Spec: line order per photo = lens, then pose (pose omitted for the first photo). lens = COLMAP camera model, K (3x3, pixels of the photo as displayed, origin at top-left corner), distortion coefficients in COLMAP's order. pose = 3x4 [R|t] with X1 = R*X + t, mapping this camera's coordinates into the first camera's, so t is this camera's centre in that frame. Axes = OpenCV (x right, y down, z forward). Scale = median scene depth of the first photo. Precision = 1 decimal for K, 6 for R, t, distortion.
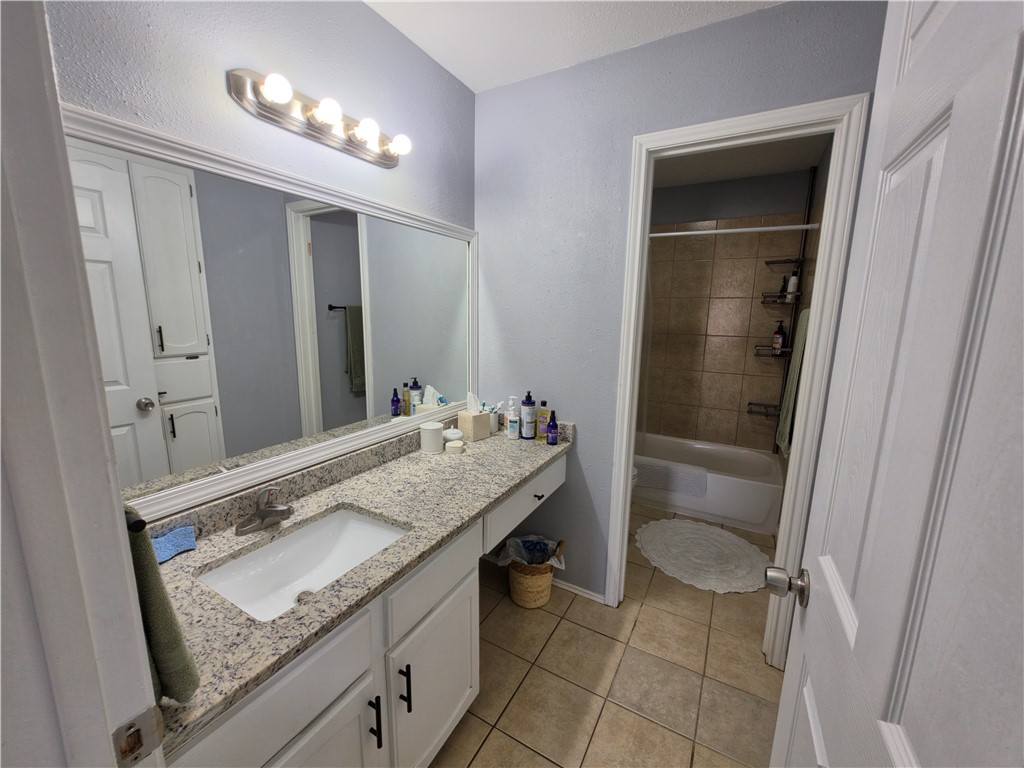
lens RADIAL K [[413.9, 0, 509.5], [0, 413.9, 386.7], [0, 0, 1]] dist [-0.003649, 0.000848]
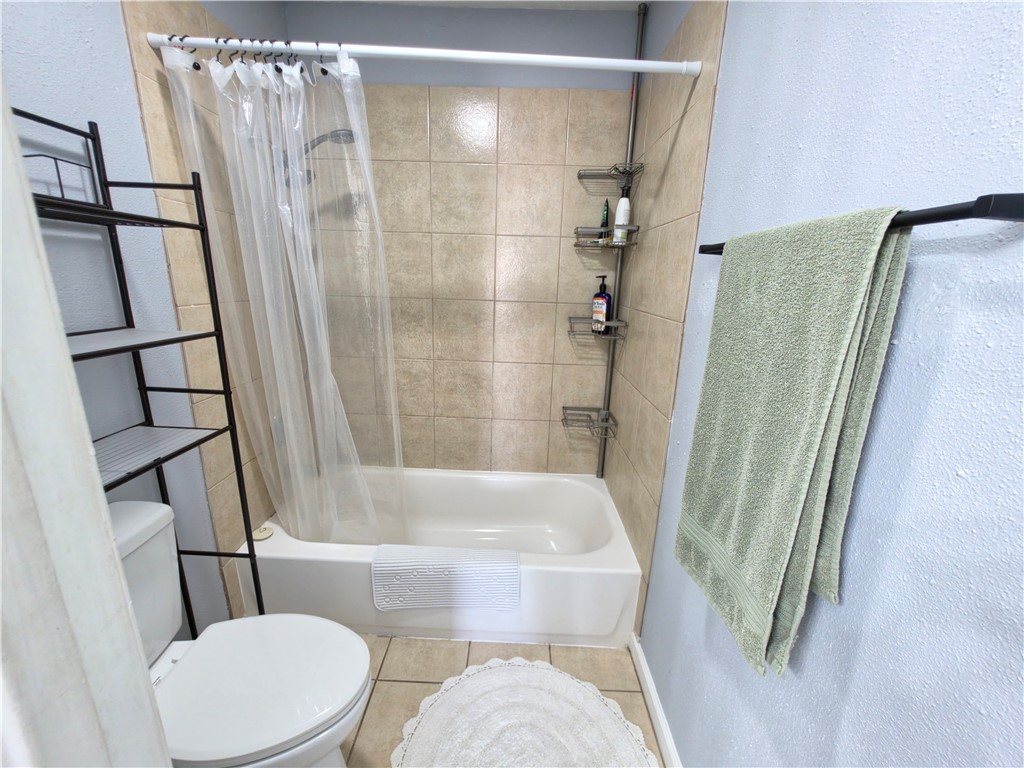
lens RADIAL K [[413.9, 0, 514.6], [0, 413.9, 391.0], [0, 0, 1]] dist [-0.003649, 0.000848]
pose [[0.872002, -0.111188, 0.476706, 0.220873], [0.068701, 0.992021, 0.105711, -0.061596], [-0.484656, -0.059429, 0.872683, 0.500011]]
